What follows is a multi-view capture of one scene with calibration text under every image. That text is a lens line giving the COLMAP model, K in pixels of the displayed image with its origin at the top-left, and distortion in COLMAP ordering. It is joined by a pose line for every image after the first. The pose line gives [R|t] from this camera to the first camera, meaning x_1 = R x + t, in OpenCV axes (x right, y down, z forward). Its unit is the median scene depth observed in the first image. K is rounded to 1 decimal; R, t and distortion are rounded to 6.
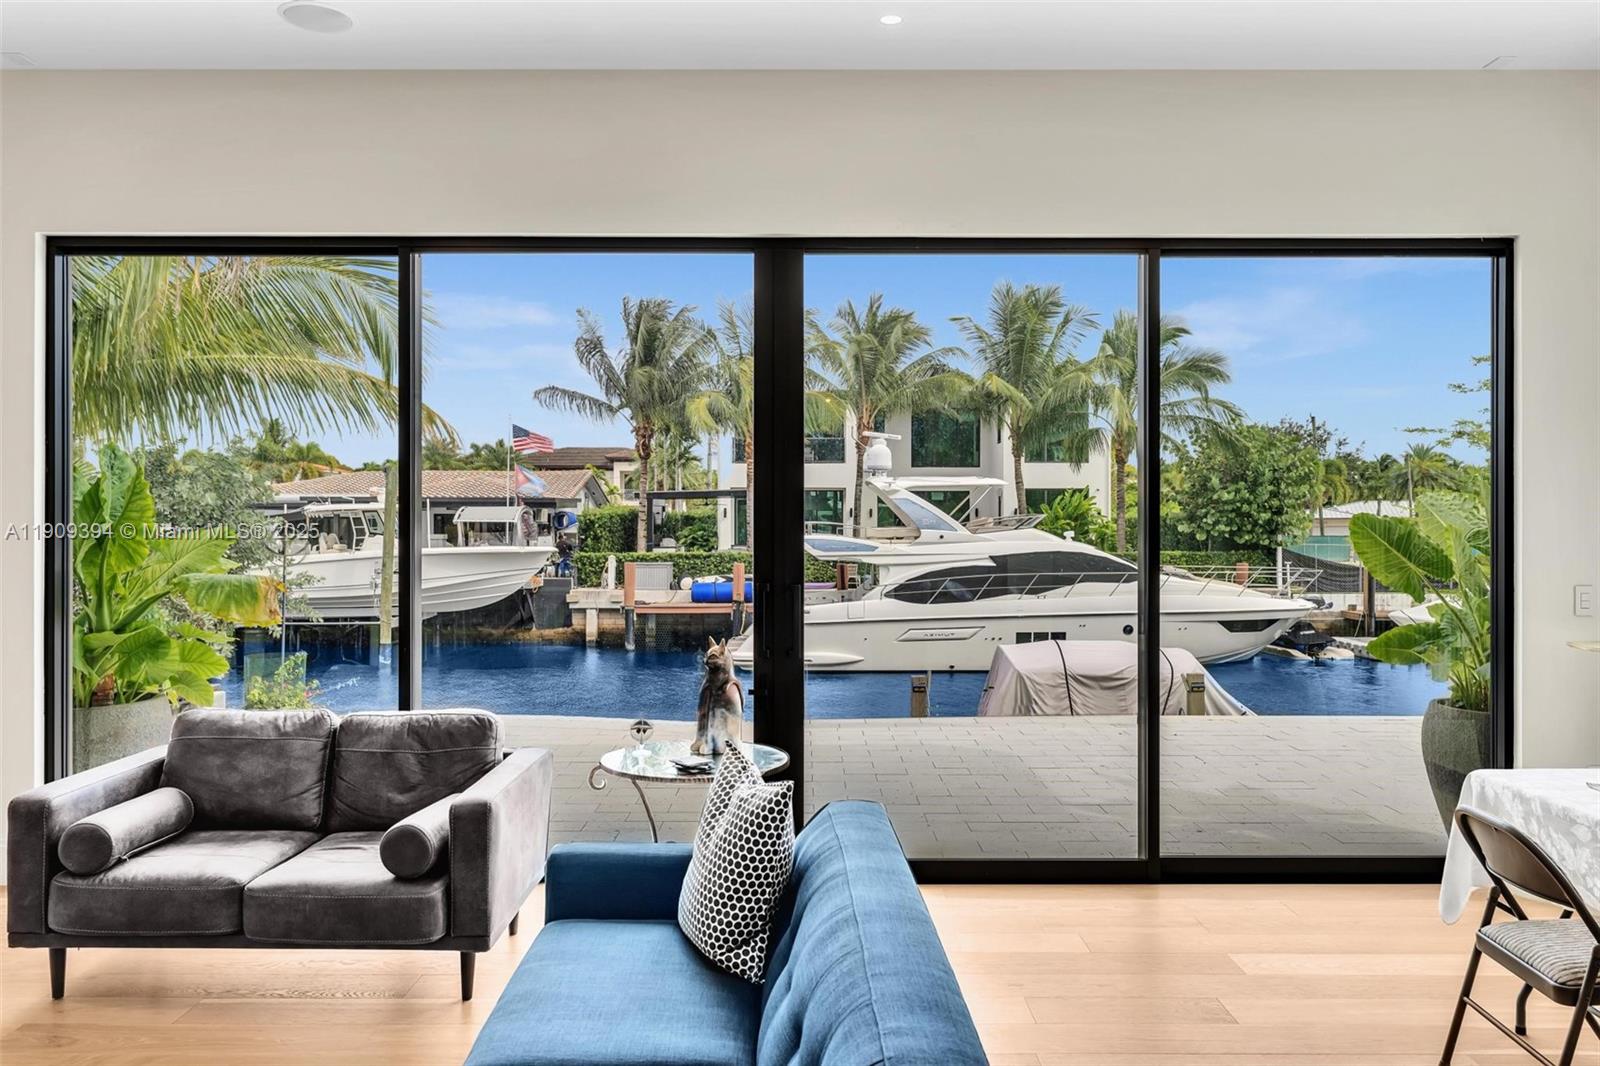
lens RADIAL K [[1167.5, 0, 796.9], [0, 1167.5, 539.9], [0, 0, 1]] dist [-0.005408, 0.003069]
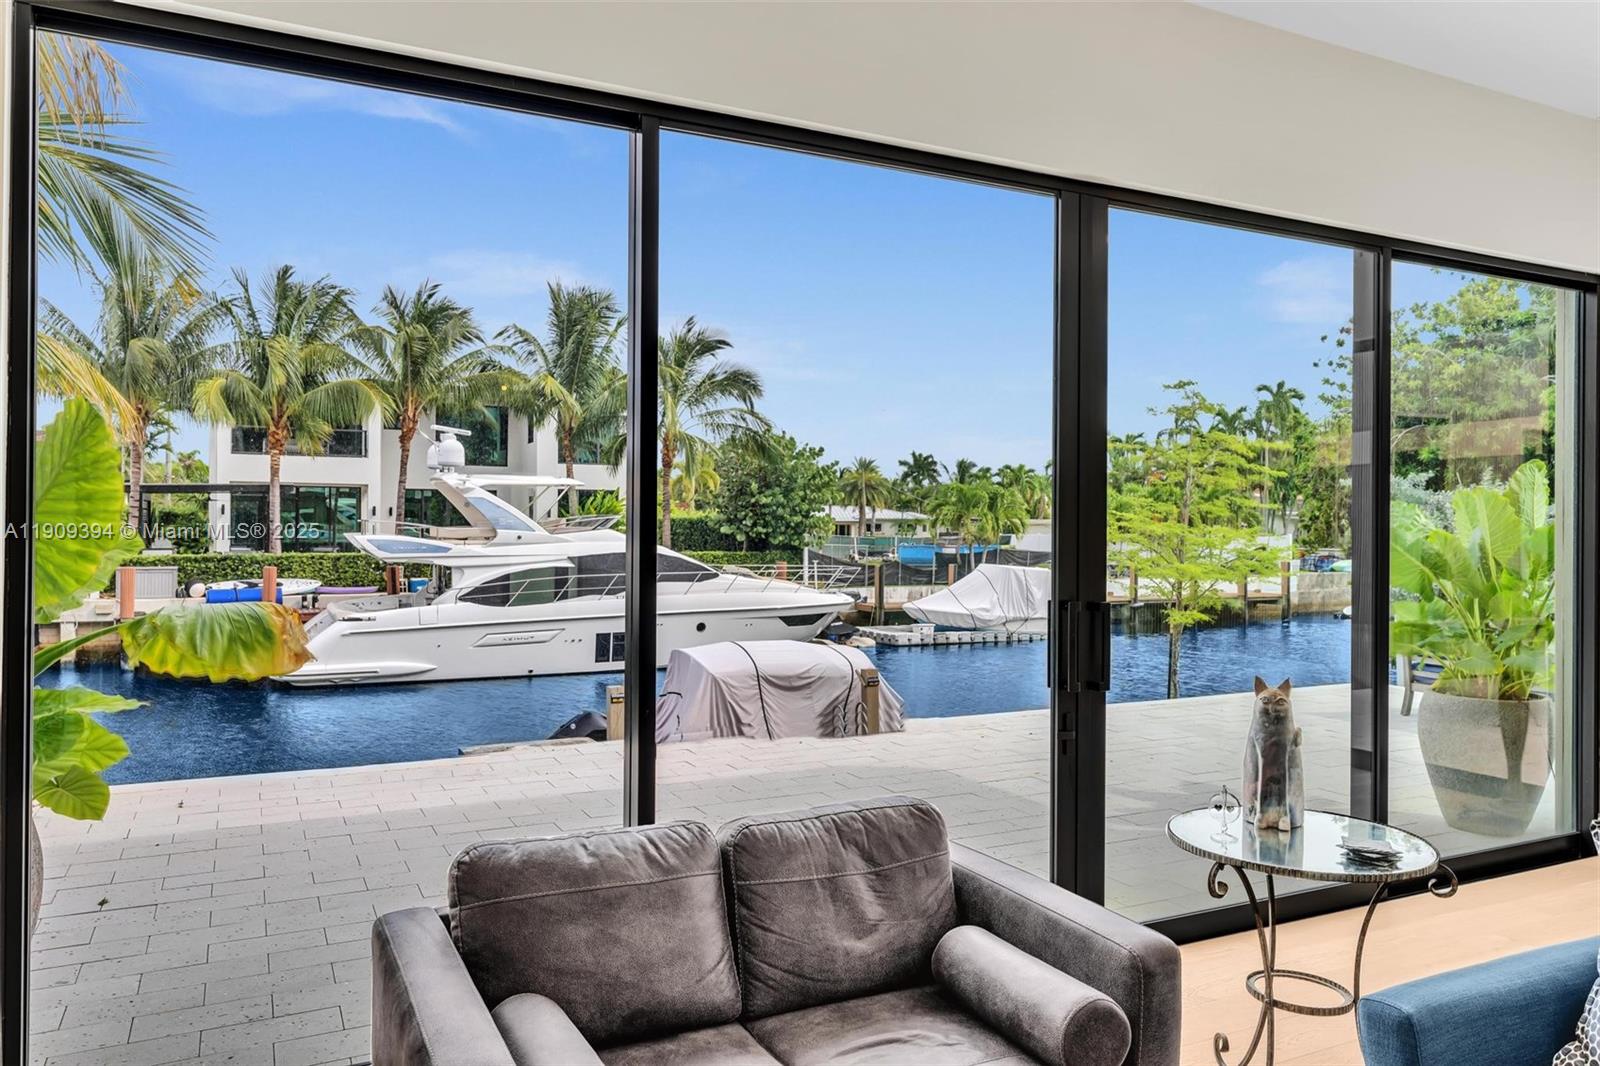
lens RADIAL K [[1130.5, 0, 799.5], [0, 1130.5, 524.2], [0, 0, 1]] dist [-0.008558, 0.001550]
pose [[0.893489, 0.006935, 0.449031, -0.072695], [-0.000797, 0.999904, -0.013856, -0.000714], [-0.449084, 0.012022, 0.893409, 0.049417]]
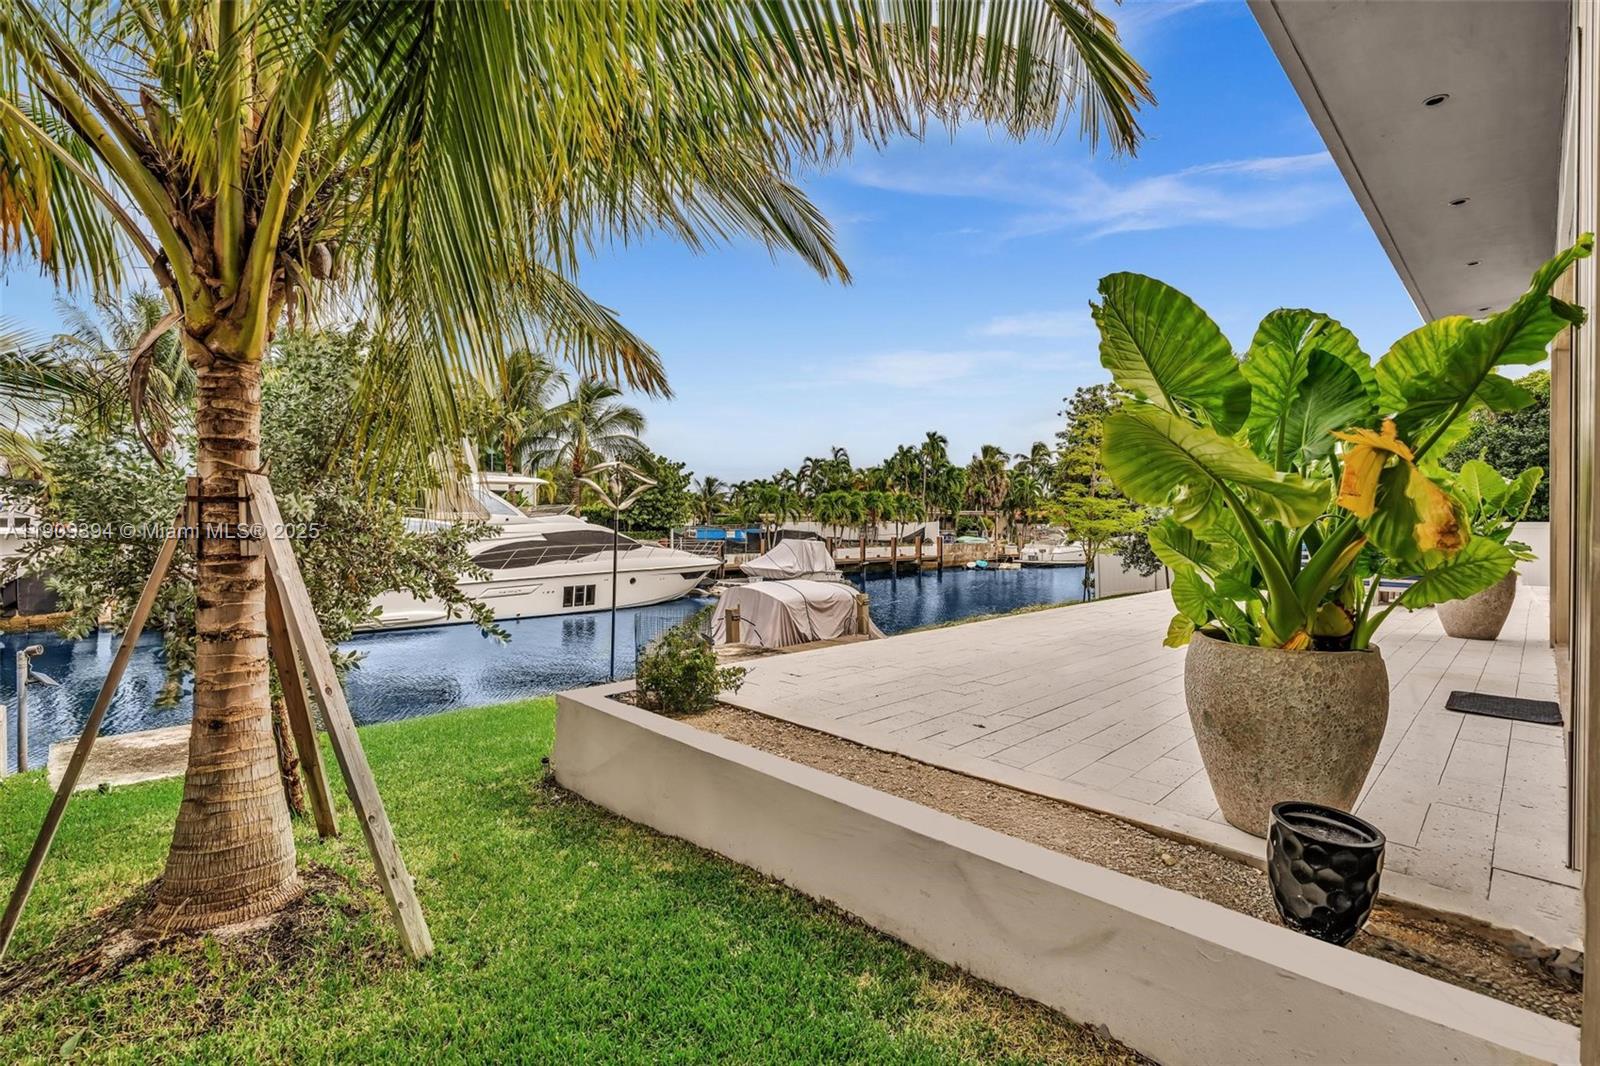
lens RADIAL K [[719.6, 0, 802.4], [0, 719.6, 532.2], [0, 0, 1]] dist [-0.003663, -0.000055]
pose [[0.715875, -0.005517, 0.698206, -0.174134], [0.003629, 0.999985, 0.004181, 0.007865], [-0.698219, -0.000459, 0.715884, 0.136853]]
